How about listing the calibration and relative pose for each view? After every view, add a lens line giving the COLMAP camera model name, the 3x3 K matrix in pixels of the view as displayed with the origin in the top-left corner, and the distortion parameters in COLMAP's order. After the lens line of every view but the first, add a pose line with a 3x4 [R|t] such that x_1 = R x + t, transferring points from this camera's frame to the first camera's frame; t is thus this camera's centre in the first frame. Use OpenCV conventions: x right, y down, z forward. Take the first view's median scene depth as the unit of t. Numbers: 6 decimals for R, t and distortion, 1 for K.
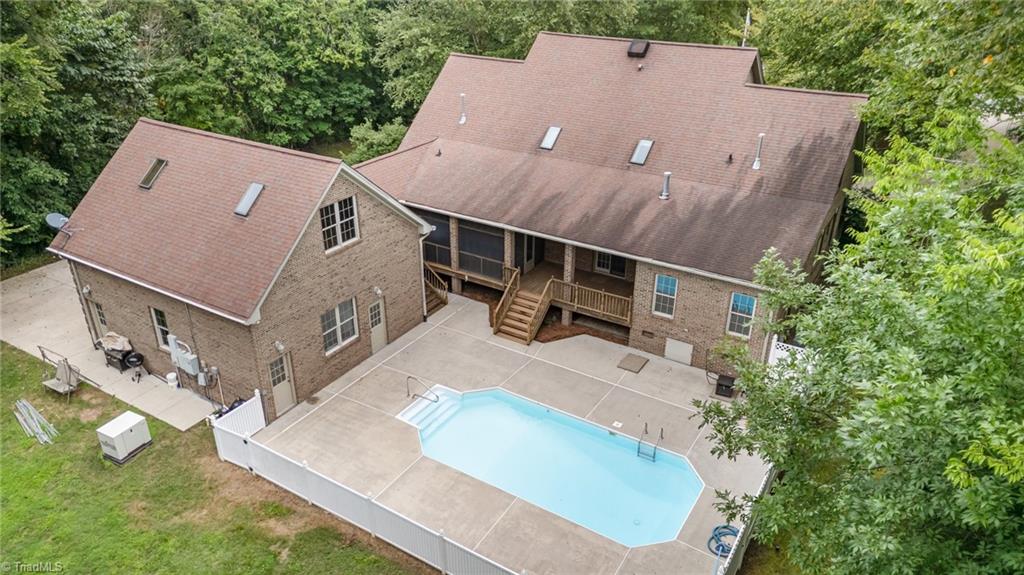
lens RADIAL K [[719.5, 0, 509.4], [0, 719.5, 288.8], [0, 0, 1]] dist [0.077446, -0.000858]
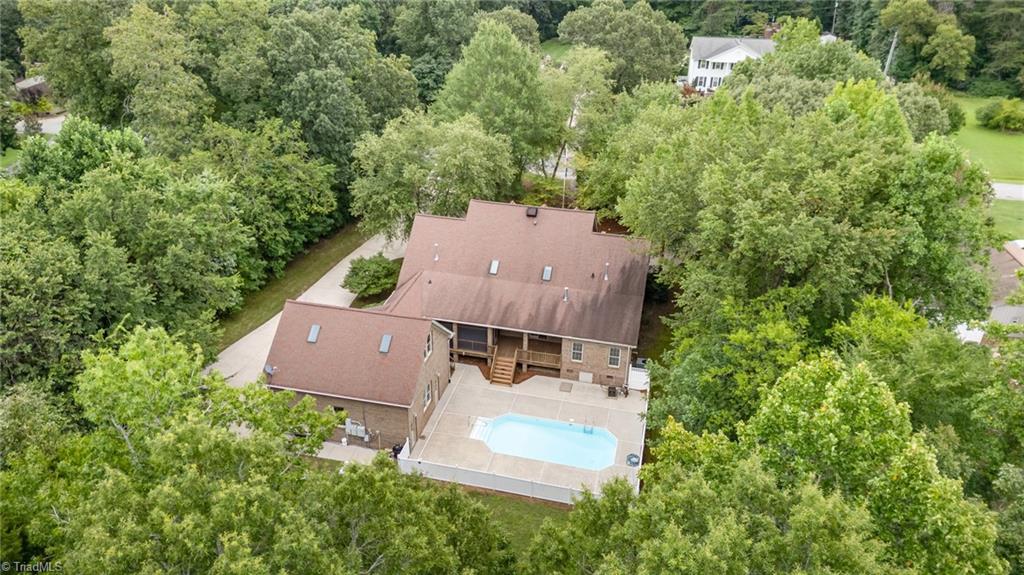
lens RADIAL K [[719.5, 0, 514.3], [0, 719.5, 285.0], [0, 0, 1]] dist [0.077446, -0.000858]
pose [[0.945074, -0.139180, 0.295743, -0.487253], [0.131882, 0.990262, 0.044587, -0.269514], [-0.299068, -0.003134, 0.954227, -0.816617]]
